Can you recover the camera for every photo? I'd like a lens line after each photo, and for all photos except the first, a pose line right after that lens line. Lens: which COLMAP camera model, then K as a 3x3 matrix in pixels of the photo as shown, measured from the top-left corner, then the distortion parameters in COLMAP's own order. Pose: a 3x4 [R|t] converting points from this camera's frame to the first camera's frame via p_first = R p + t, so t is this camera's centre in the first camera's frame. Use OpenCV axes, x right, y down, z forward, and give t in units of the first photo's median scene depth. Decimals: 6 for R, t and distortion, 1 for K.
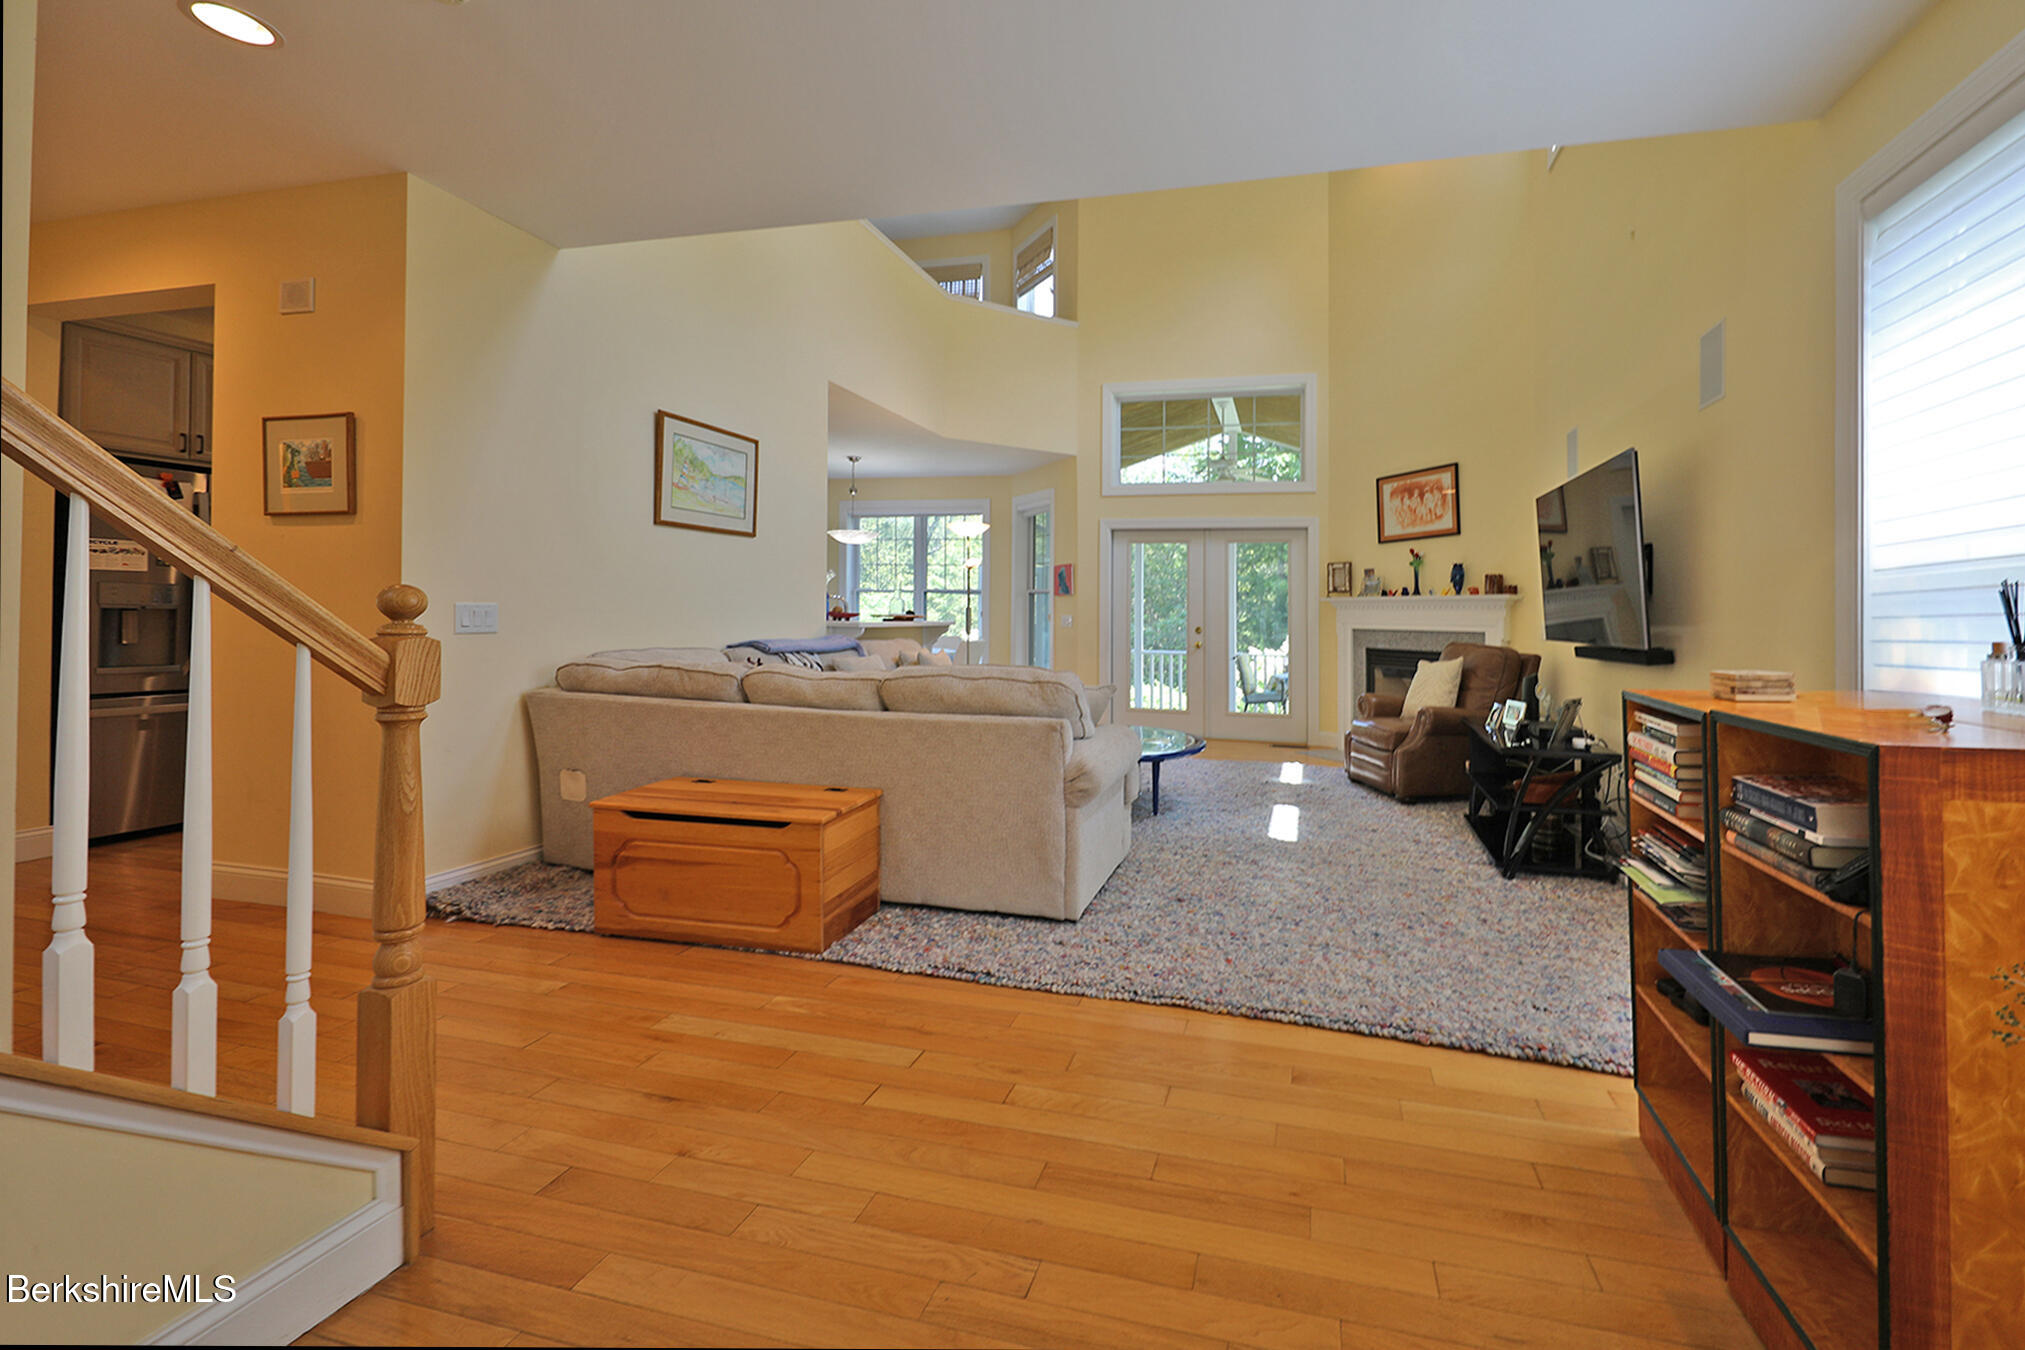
lens RADIAL K [[773.2, 0, 1117.9], [0, 773.2, 608.3], [0, 0, 1]] dist [0.015673, -0.000420]
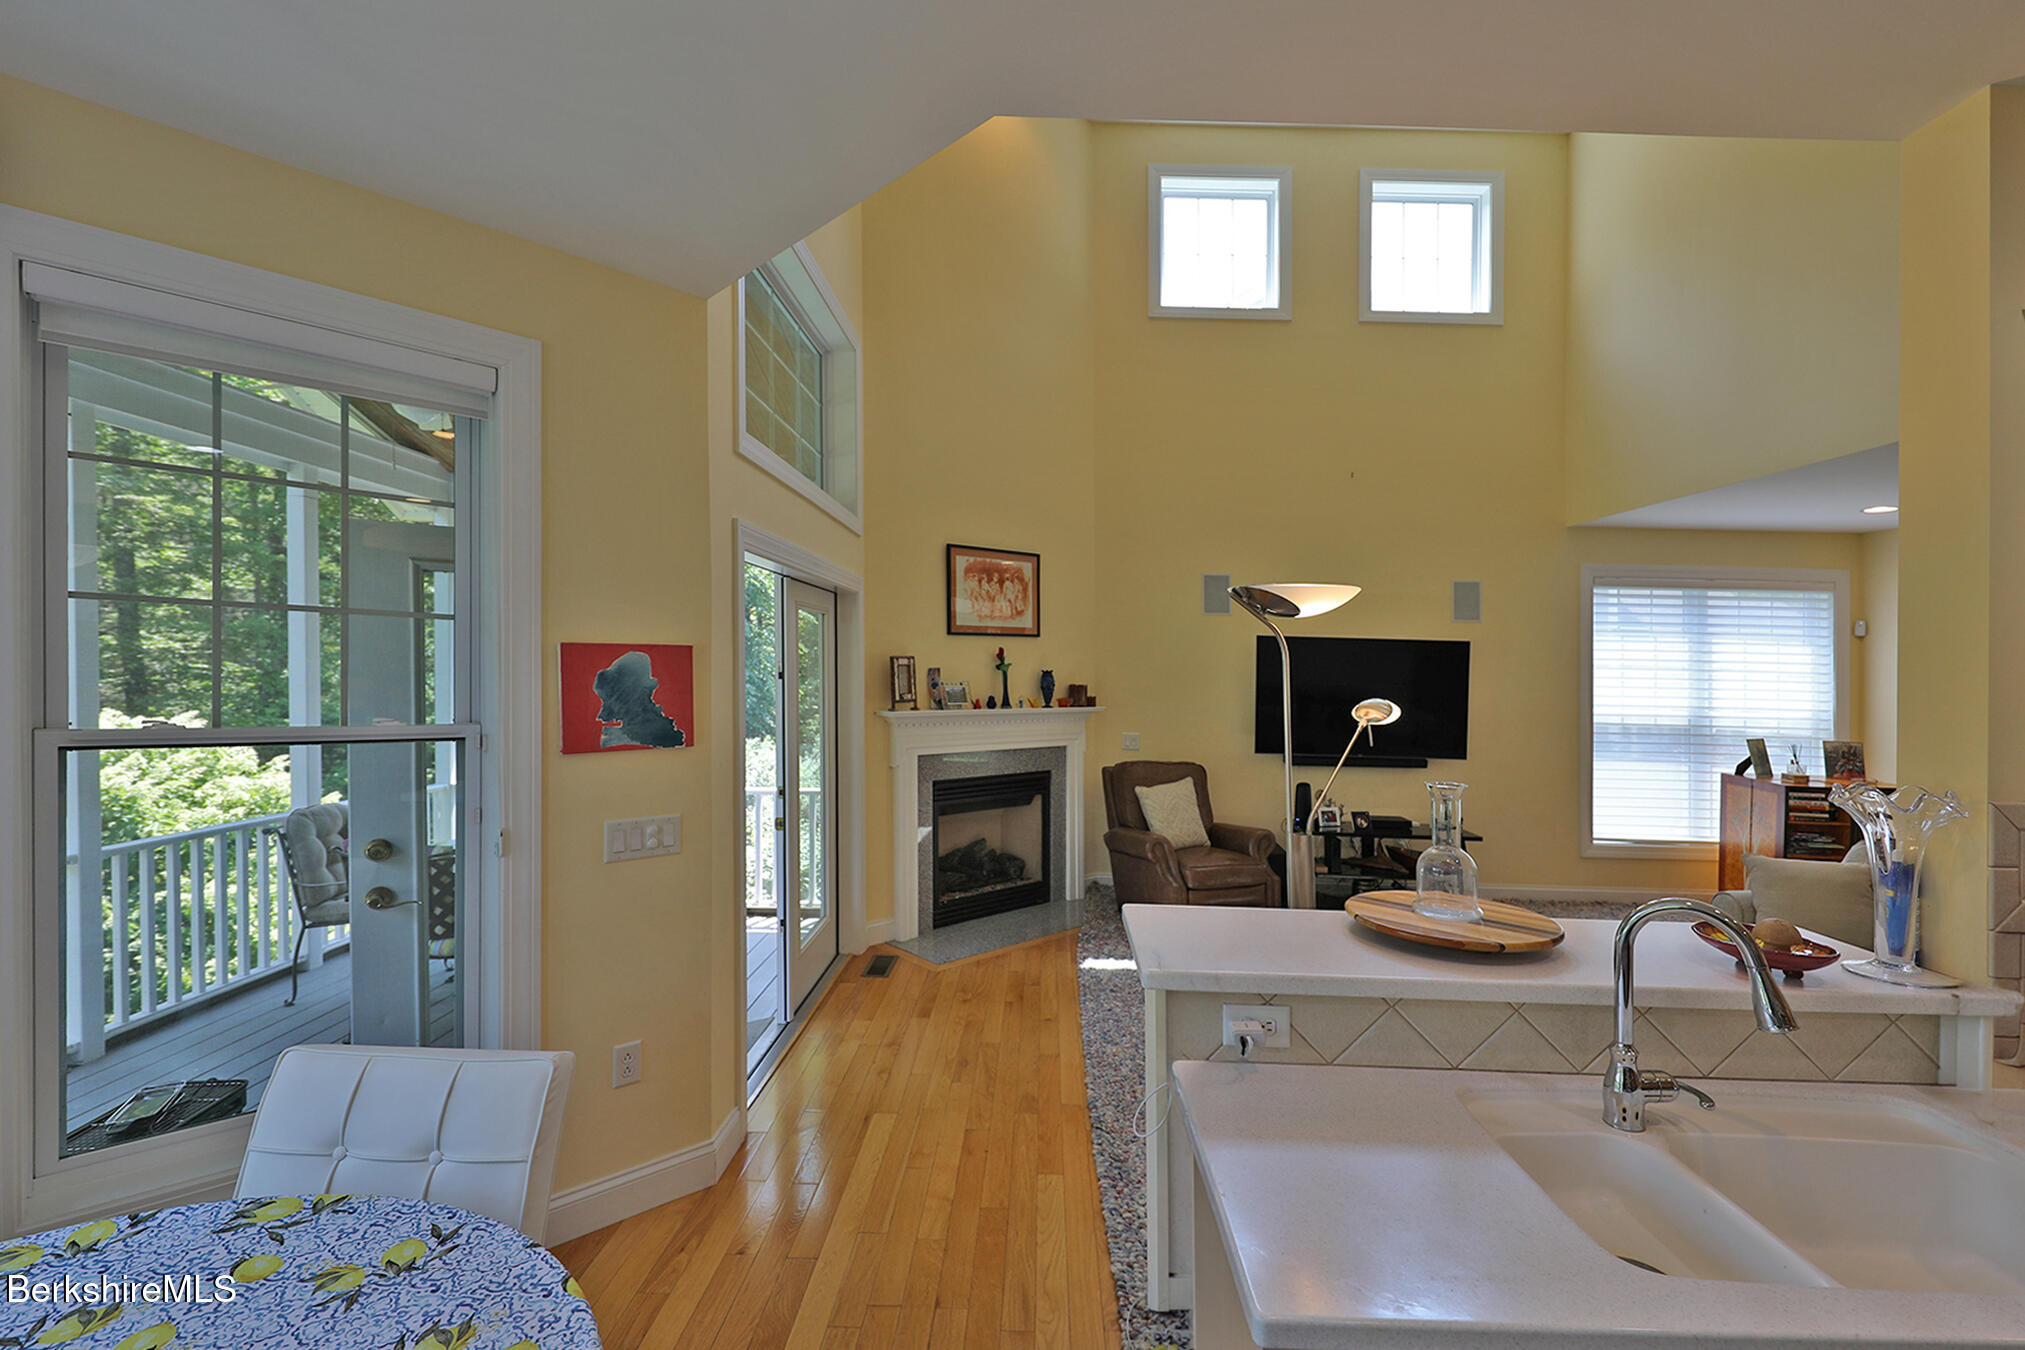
lens RADIAL K [[953.7, 0, 1009.1], [0, 953.7, 651.9], [0, 0, 1]] dist [-0.003221, -0.001325]
pose [[-0.197359, -0.008858, 0.980291, -0.715643], [-0.035345, 0.999373, 0.001915, -0.092831], [-0.979694, -0.034270, -0.197549, 1.461457]]
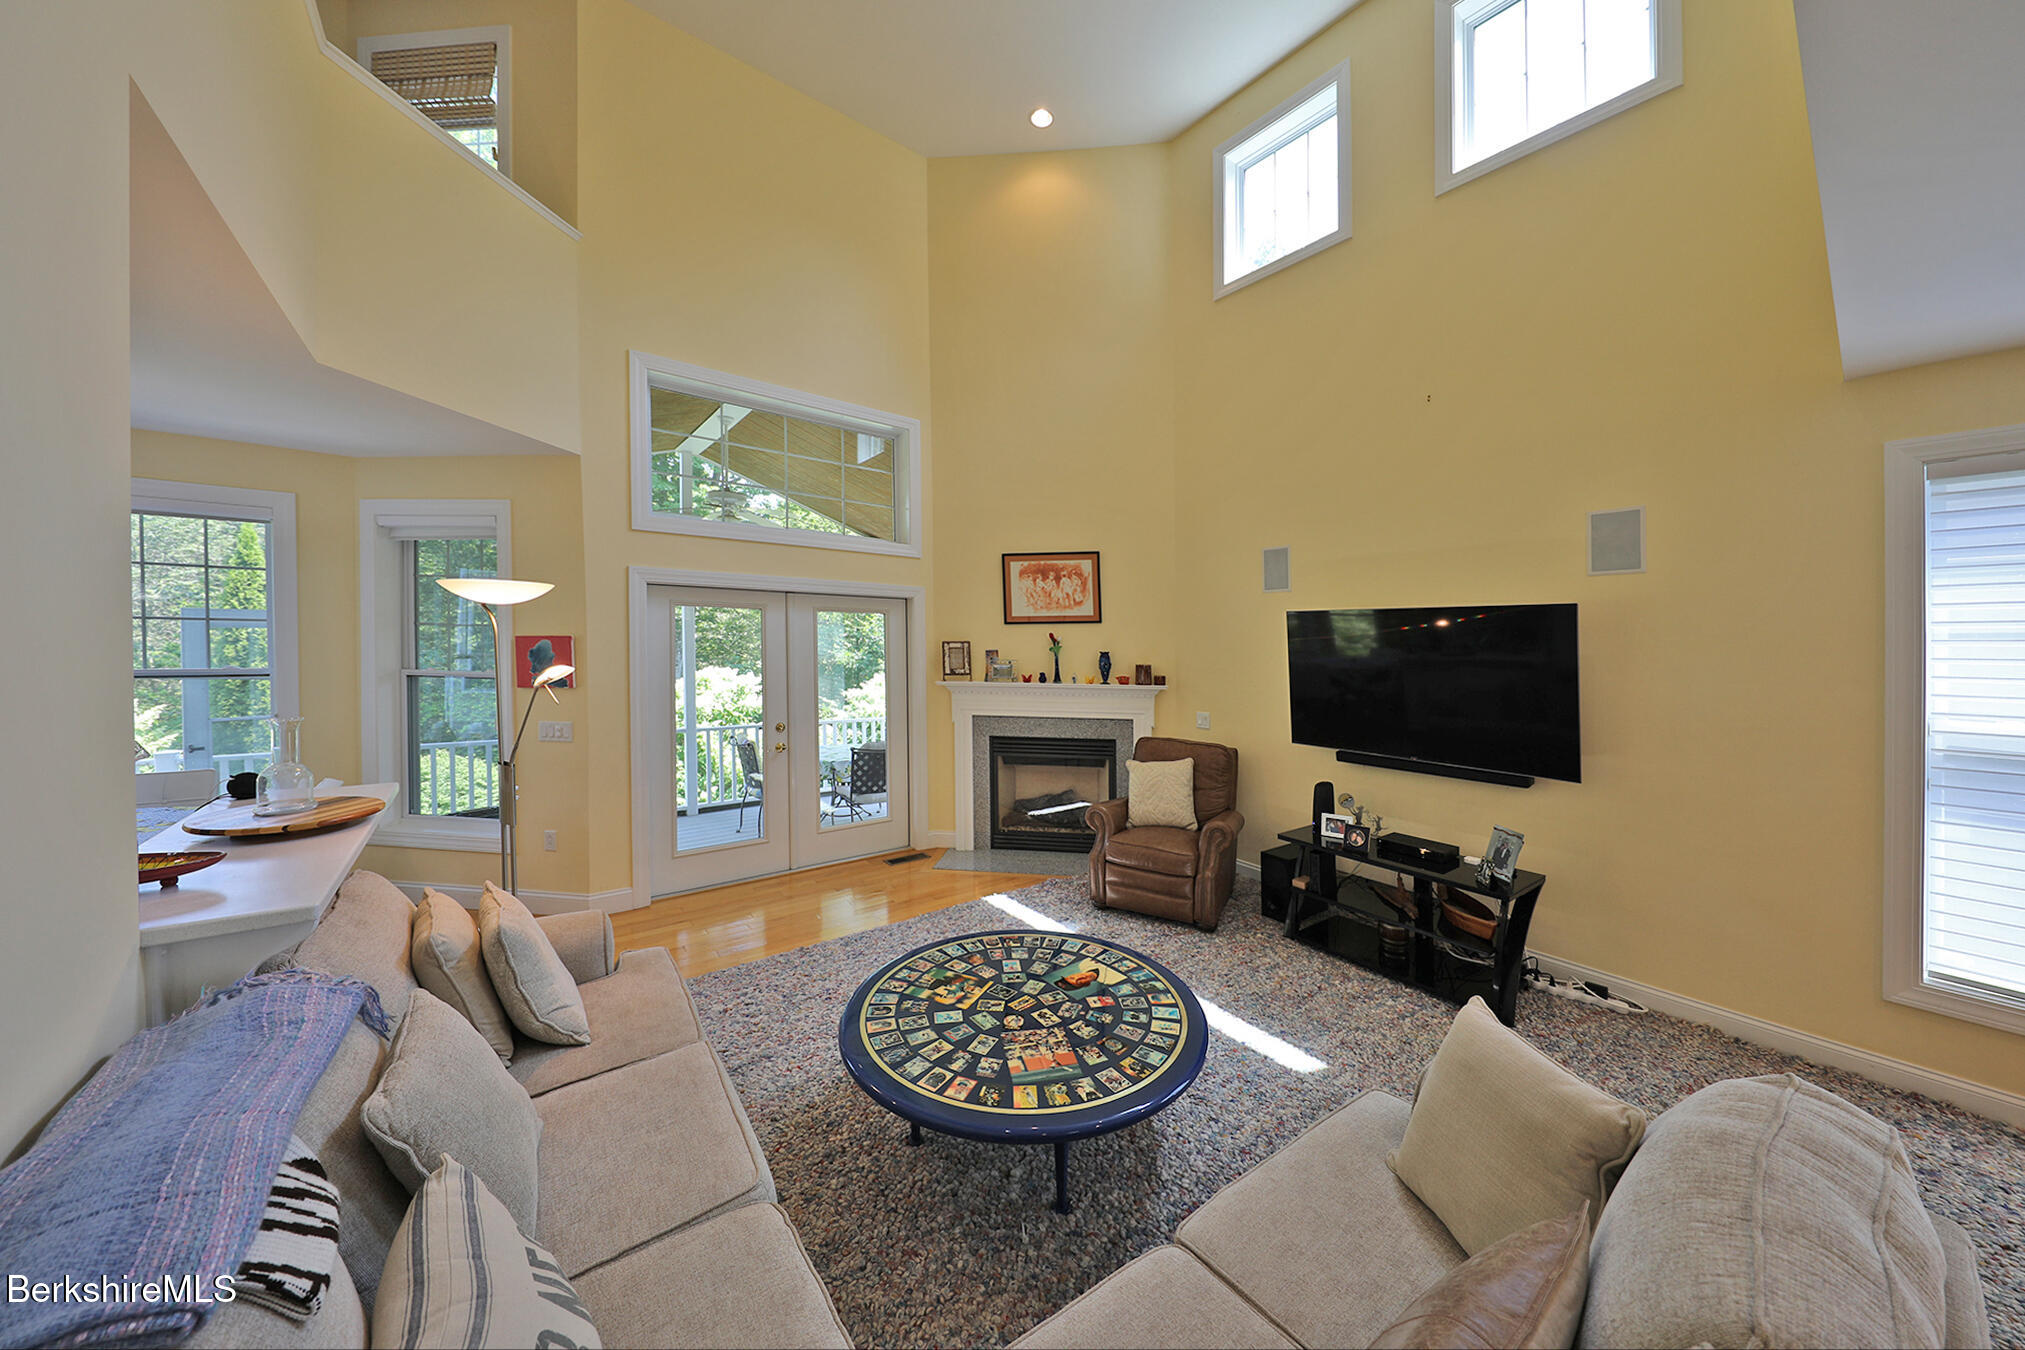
lens RADIAL K [[665.8, 0, 1010.9], [0, 665.8, 657.6], [0, 0, 1]] dist [-0.002912, -0.000824]
pose [[0.643061, -0.024947, 0.765408, -0.358719], [-0.008662, 0.999168, 0.039844, -0.098226], [-0.765766, -0.032253, 0.642310, 0.620553]]
